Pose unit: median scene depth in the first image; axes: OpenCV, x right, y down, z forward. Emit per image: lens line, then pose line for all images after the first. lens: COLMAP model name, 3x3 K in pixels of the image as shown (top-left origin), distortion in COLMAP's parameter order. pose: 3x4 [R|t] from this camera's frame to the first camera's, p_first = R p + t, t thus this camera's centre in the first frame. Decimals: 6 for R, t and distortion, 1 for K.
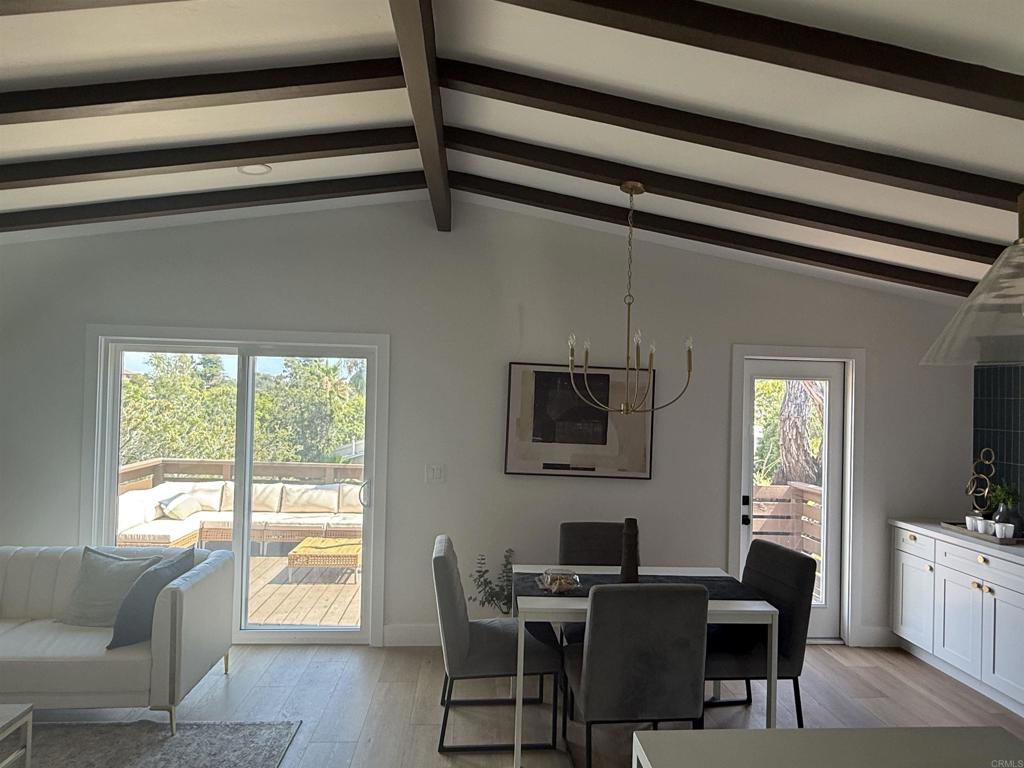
lens RADIAL K [[623.4, 0, 507.1], [0, 623.4, 382.1], [0, 0, 1]] dist [-0.022998, -0.000942]
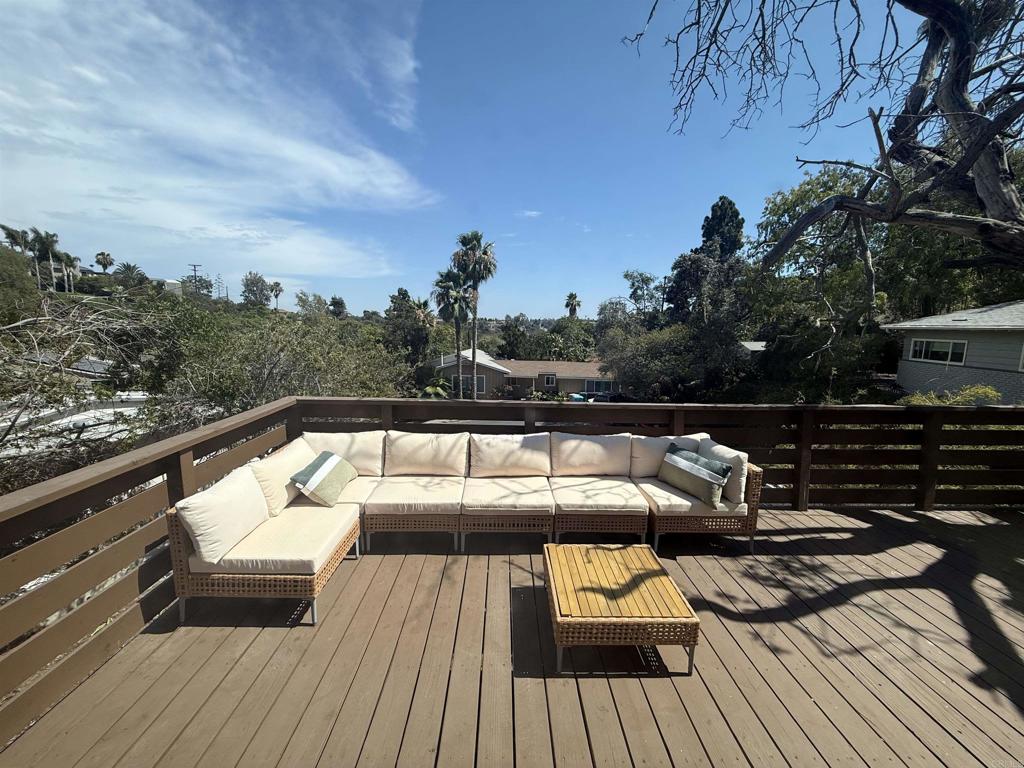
lens RADIAL K [[404.5, 0, 509.9], [0, 404.5, 382.2], [0, 0, 1]] dist [-0.001274, 0.000102]
pose [[0.998456, -0.015049, -0.053464, -0.295195], [0.023792, 0.985692, 0.166866, 0.032647], [0.050187, -0.167881, 0.984529, 0.576865]]
